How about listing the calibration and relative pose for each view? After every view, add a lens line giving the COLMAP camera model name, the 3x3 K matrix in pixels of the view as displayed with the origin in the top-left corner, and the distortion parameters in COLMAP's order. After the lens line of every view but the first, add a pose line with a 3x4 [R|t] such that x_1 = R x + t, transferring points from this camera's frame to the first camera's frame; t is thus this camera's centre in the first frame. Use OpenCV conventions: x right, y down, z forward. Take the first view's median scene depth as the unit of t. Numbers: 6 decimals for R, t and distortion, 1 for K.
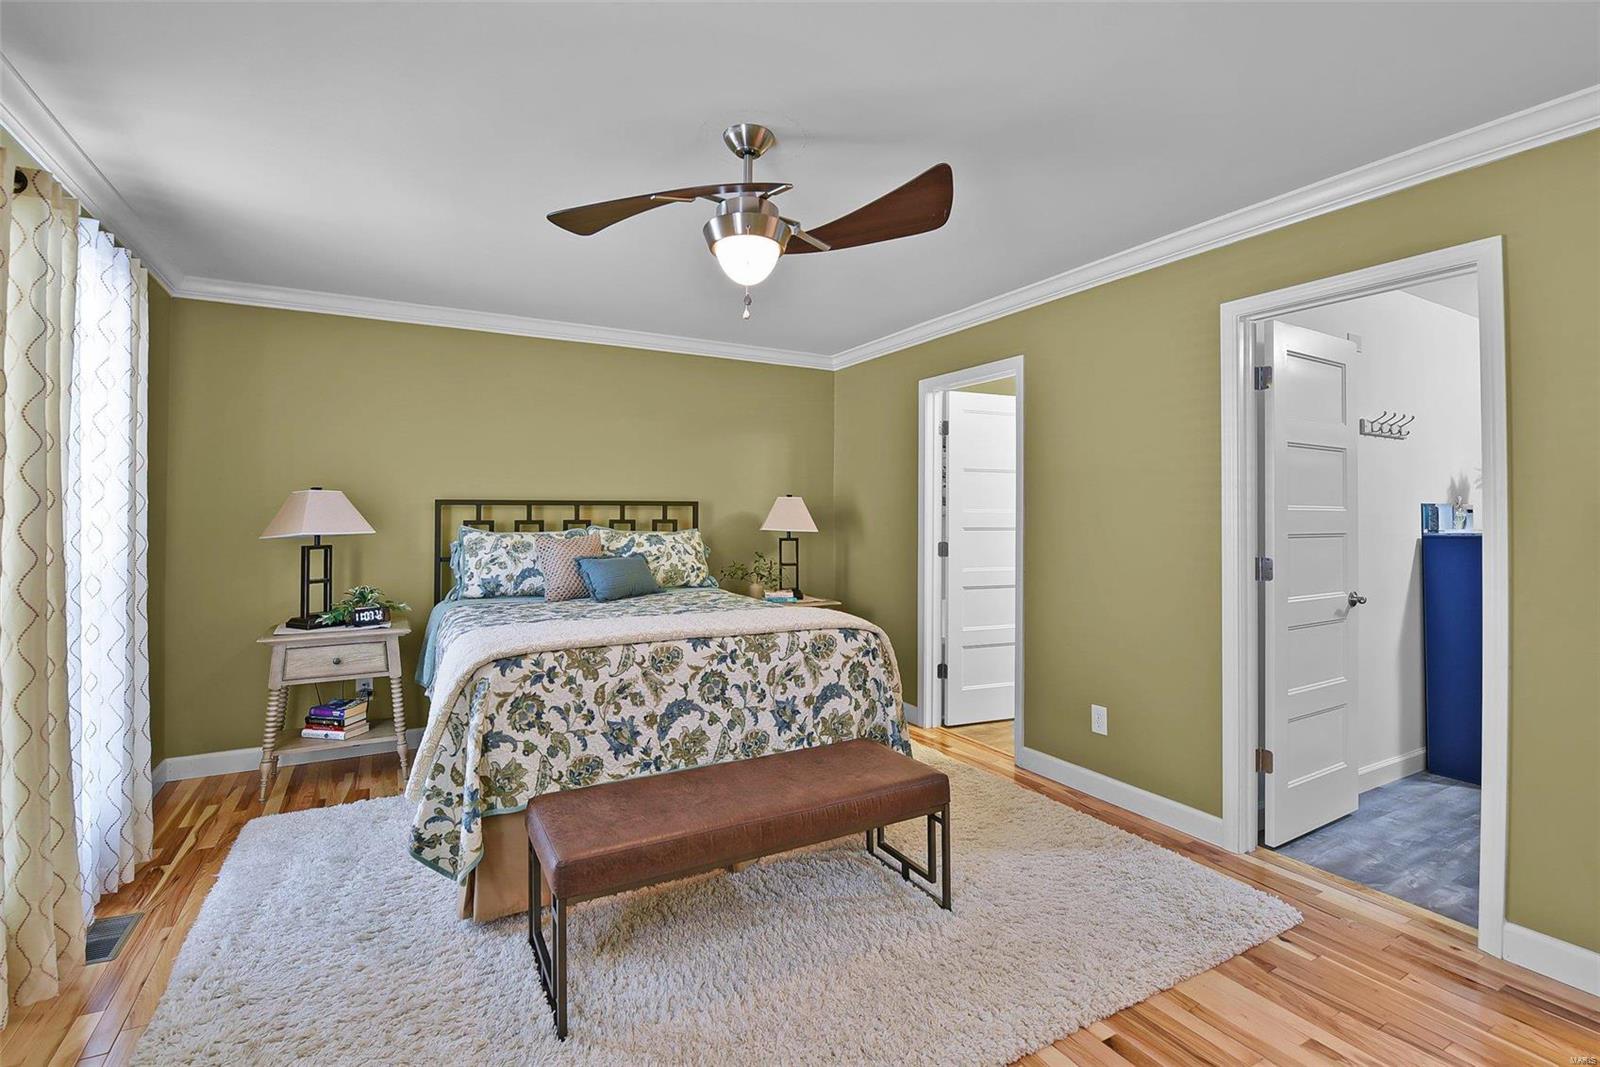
lens RADIAL K [[730.4, 0, 797.5], [0, 730.4, 509.3], [0, 0, 1]] dist [0.003383, -0.000509]
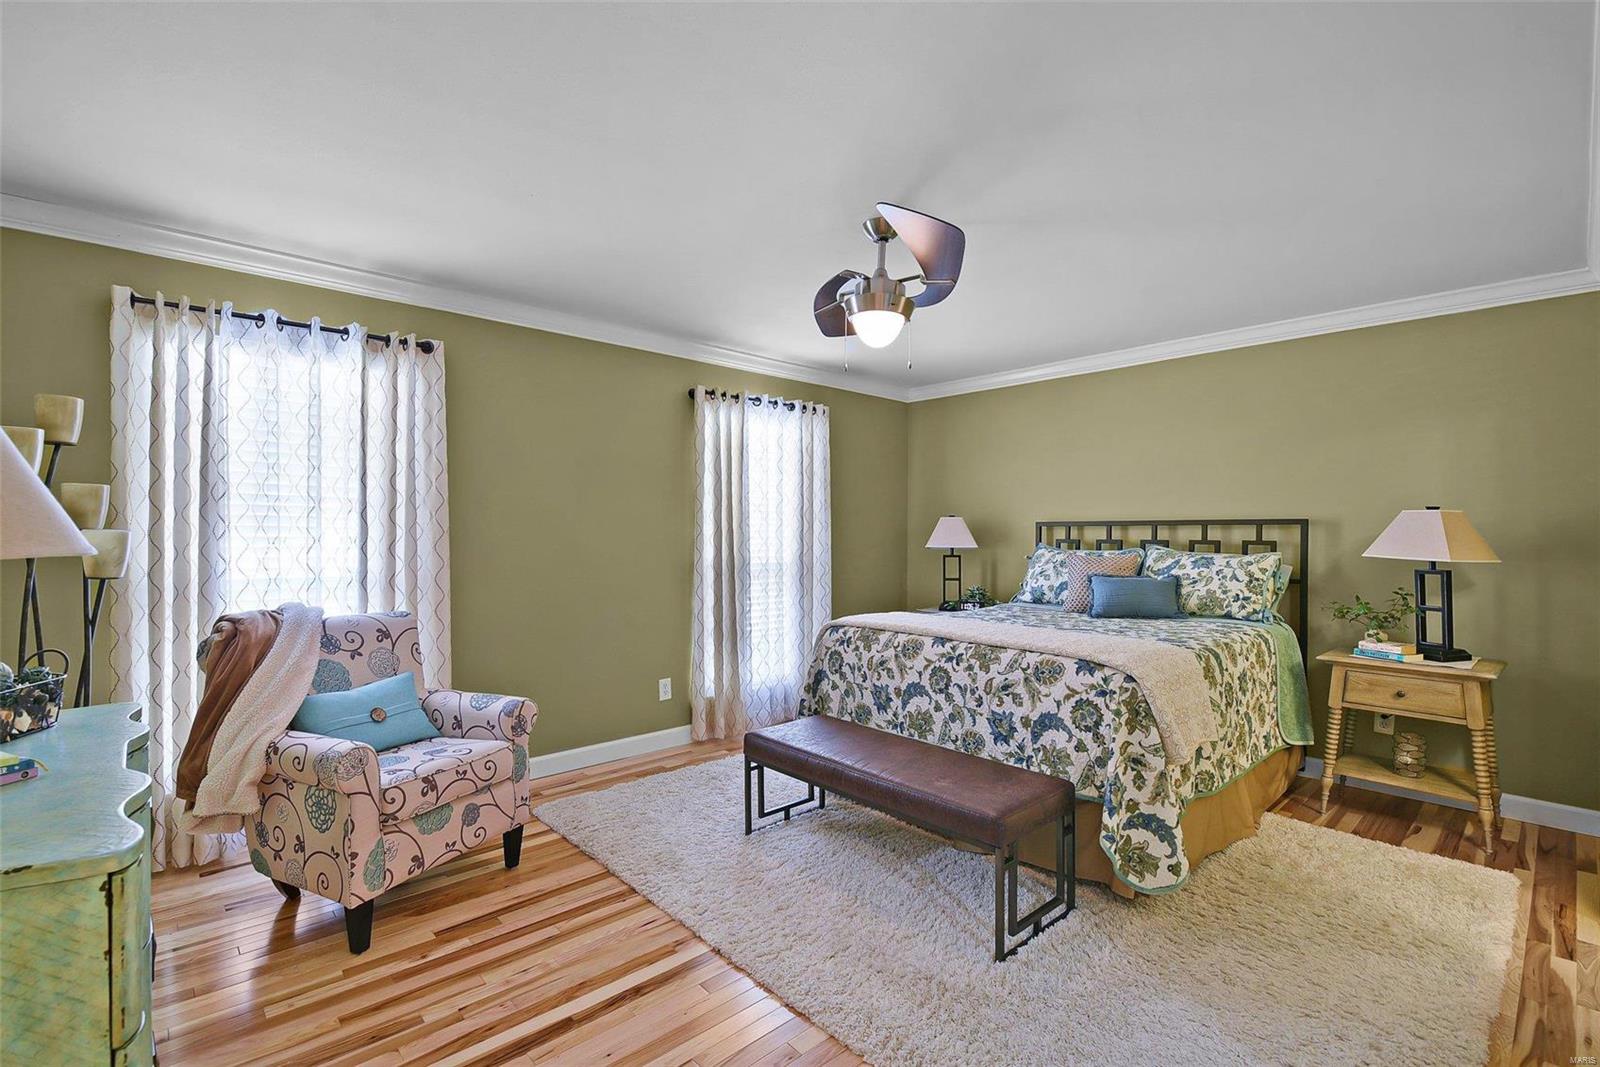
lens RADIAL K [[730.4, 0, 796.0], [0, 730.4, 532.6], [0, 0, 1]] dist [0.003383, -0.000509]
pose [[0.228170, -0.000604, -0.973621, 0.908949], [0.002732, 0.999996, 0.000020, 0.004931], [0.973618, -0.002664, 0.228170, 0.473764]]
